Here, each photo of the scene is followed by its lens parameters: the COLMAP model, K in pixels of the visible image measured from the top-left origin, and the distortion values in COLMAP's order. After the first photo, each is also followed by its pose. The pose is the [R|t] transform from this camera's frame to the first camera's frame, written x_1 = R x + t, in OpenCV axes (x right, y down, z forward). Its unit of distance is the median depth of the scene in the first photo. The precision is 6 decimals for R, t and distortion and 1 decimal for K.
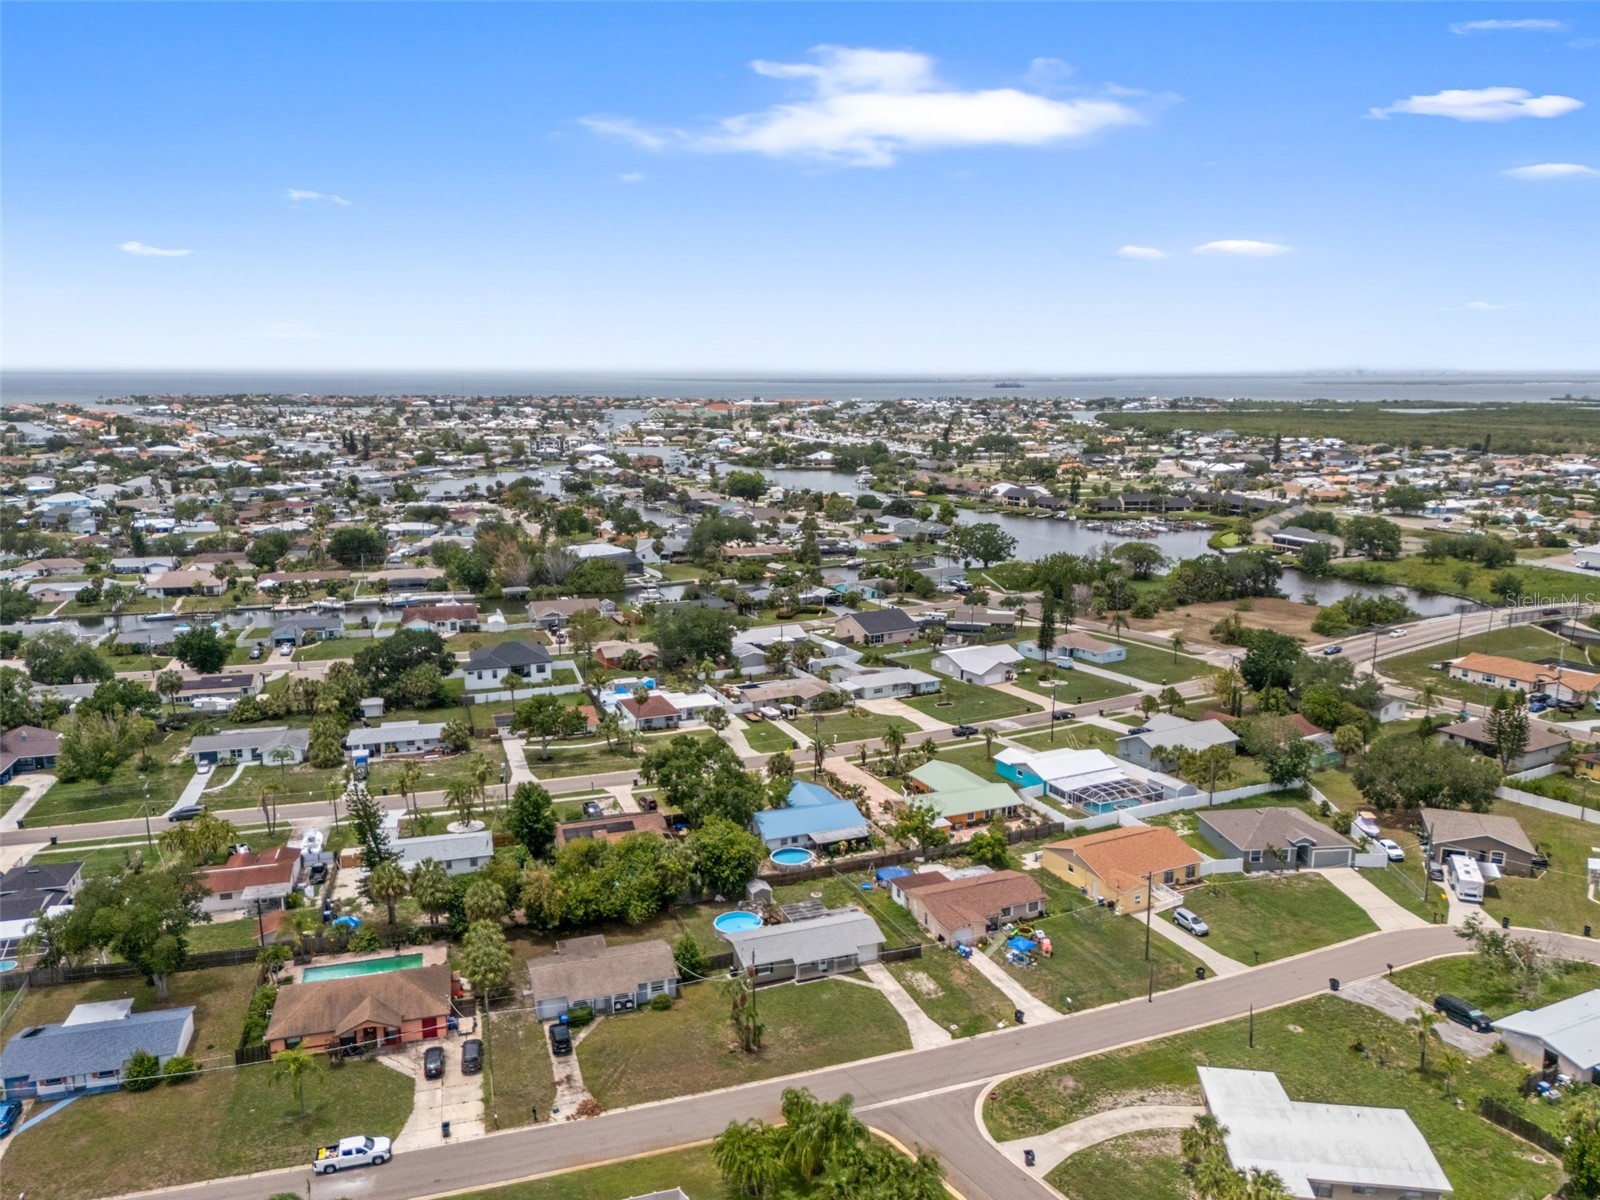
lens RADIAL K [[1170.1, 0, 796.6], [0, 1170.1, 599.3], [0, 0, 1]] dist [0.086199, -0.086168]
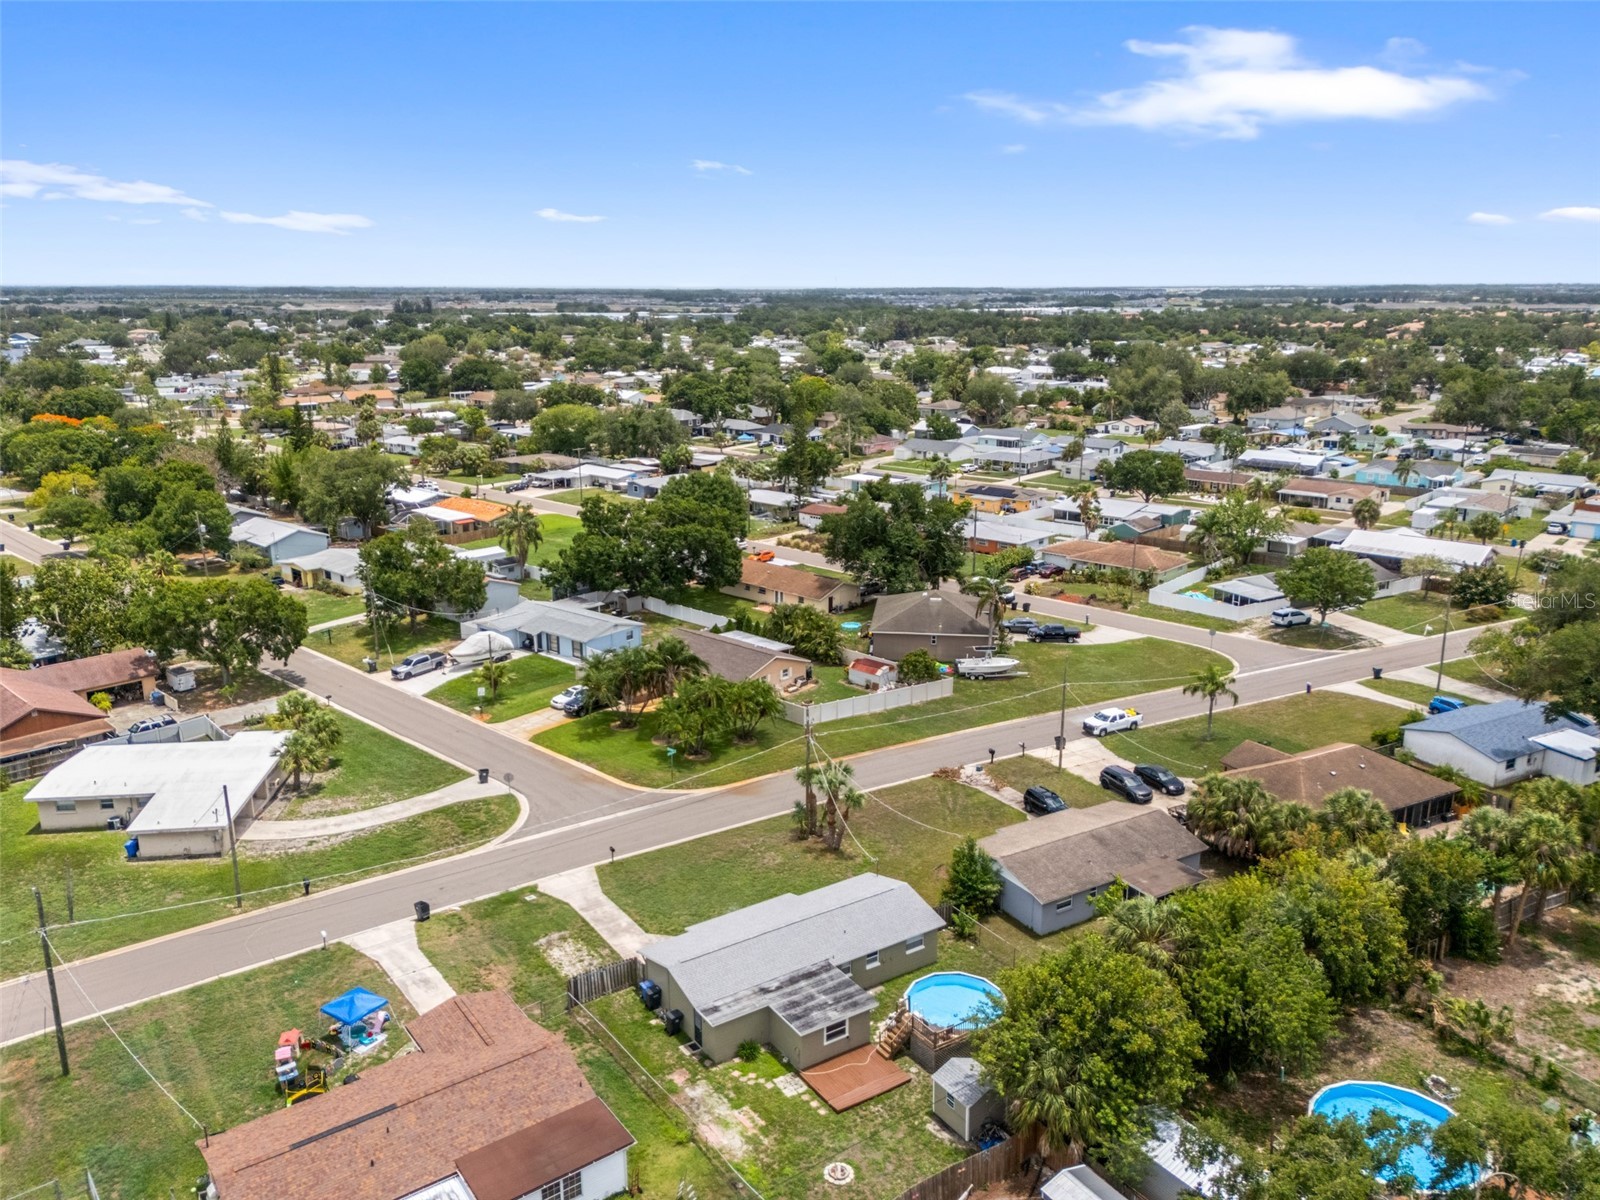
lens RADIAL K [[1205.8, 0, 804.3], [0, 1205.8, 601.9], [0, 0, 1]] dist [0.089436, -0.091208]
pose [[-0.973444, 0.059396, -0.221084, 0.094217], [-0.040489, 0.905858, 0.421642, -0.062928], [0.225315, 0.419397, -0.879397, 1.184384]]
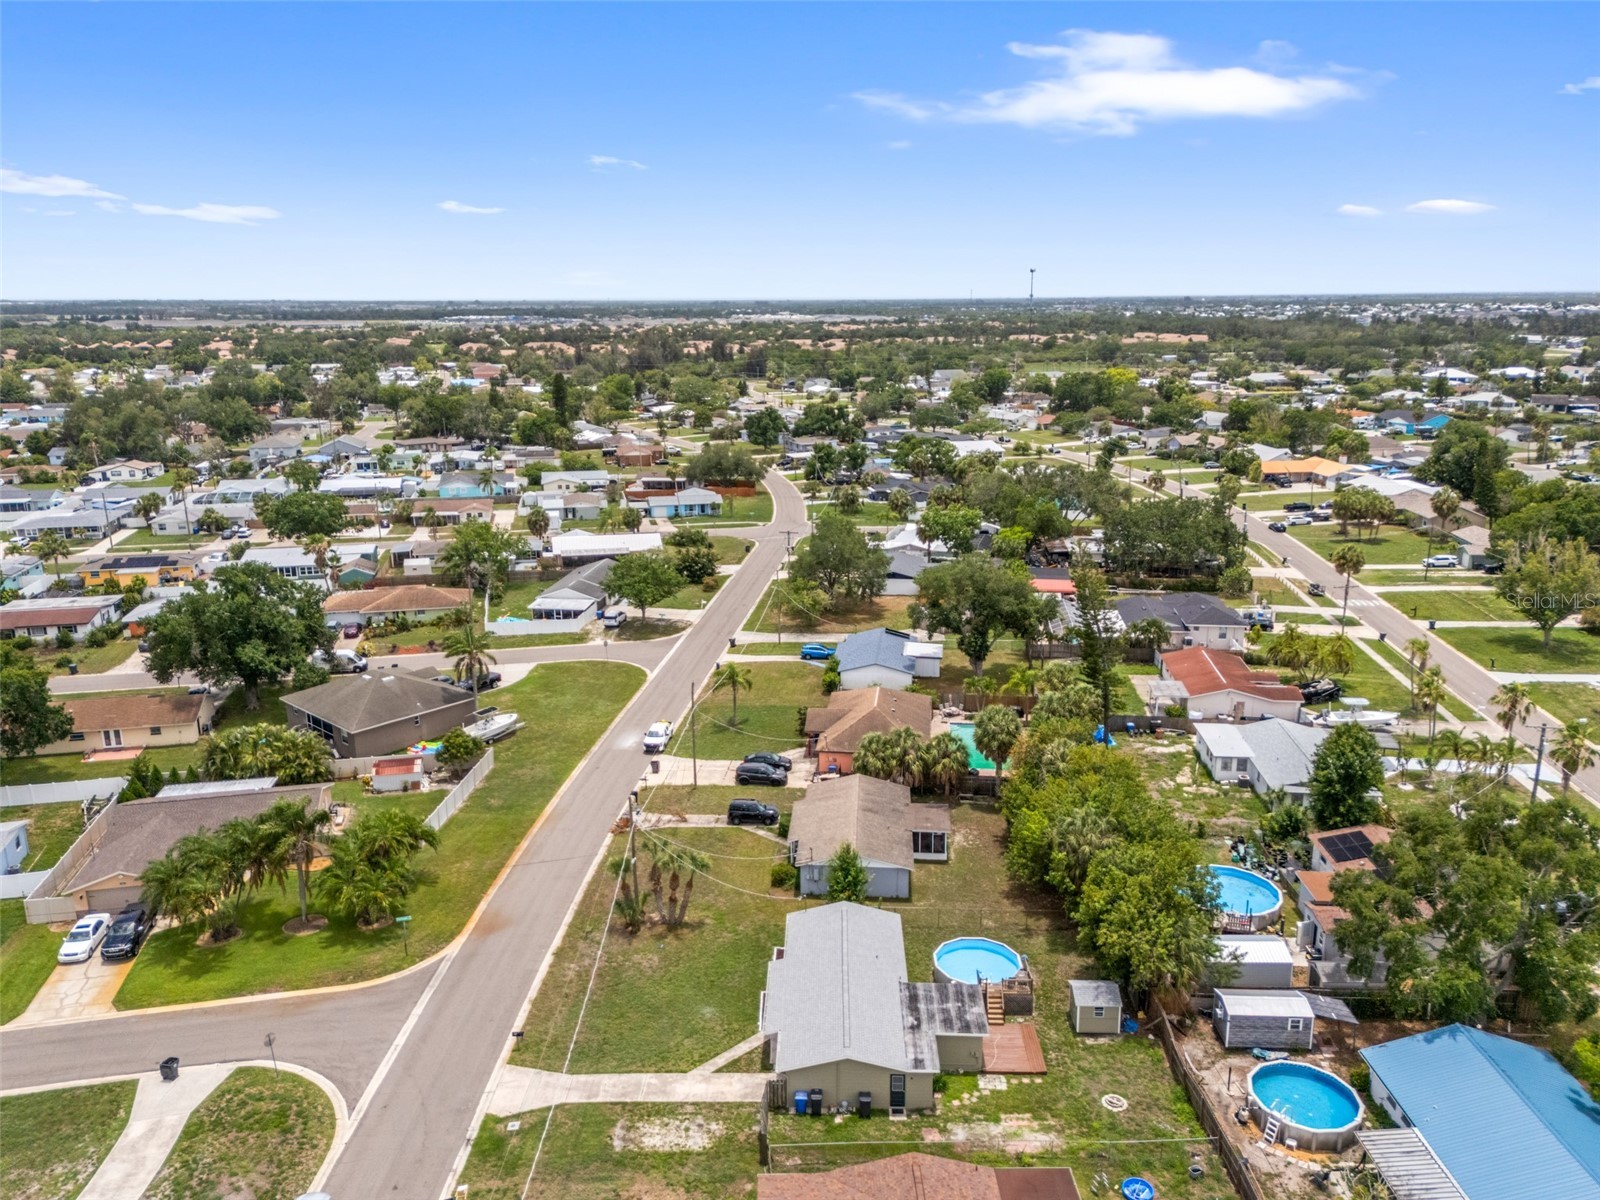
lens RADIAL K [[1170.5, 0, 806.9], [0, 1170.5, 624.7], [0, 0, 1]] dist [0.114694, -0.134812]
pose [[-0.369312, 0.251892, -0.894516, 0.386446], [-0.165412, 0.929375, 0.330001, -0.038272], [0.914466, 0.269837, -0.301564, 0.925722]]
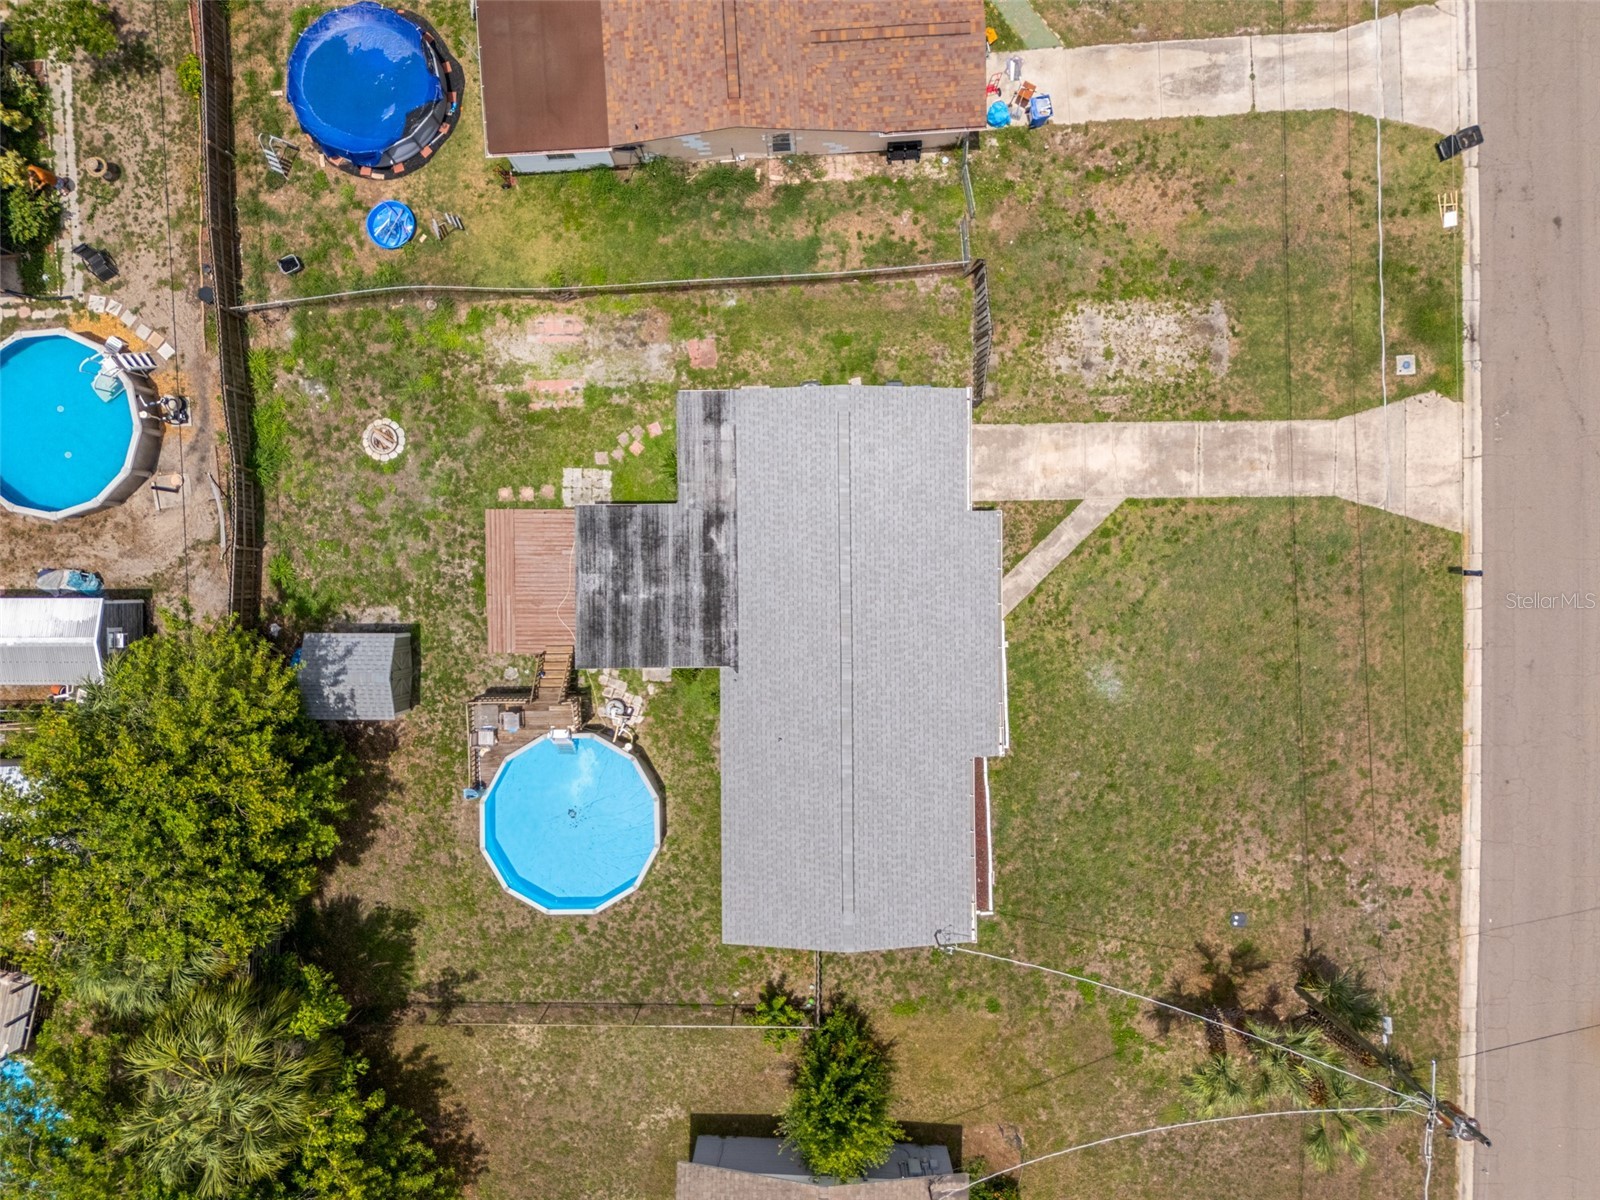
lens RADIAL K [[1170.1, 0, 796.6], [0, 1170.1, 599.3], [0, 0, 1]] dist [0.086199, -0.086168]
pose [[0.340360, -0.940169, -0.015424, 0.017549], [0.179735, 0.048949, 0.982496, 0.016227], [-0.922957, -0.337175, 0.185641, 0.809702]]
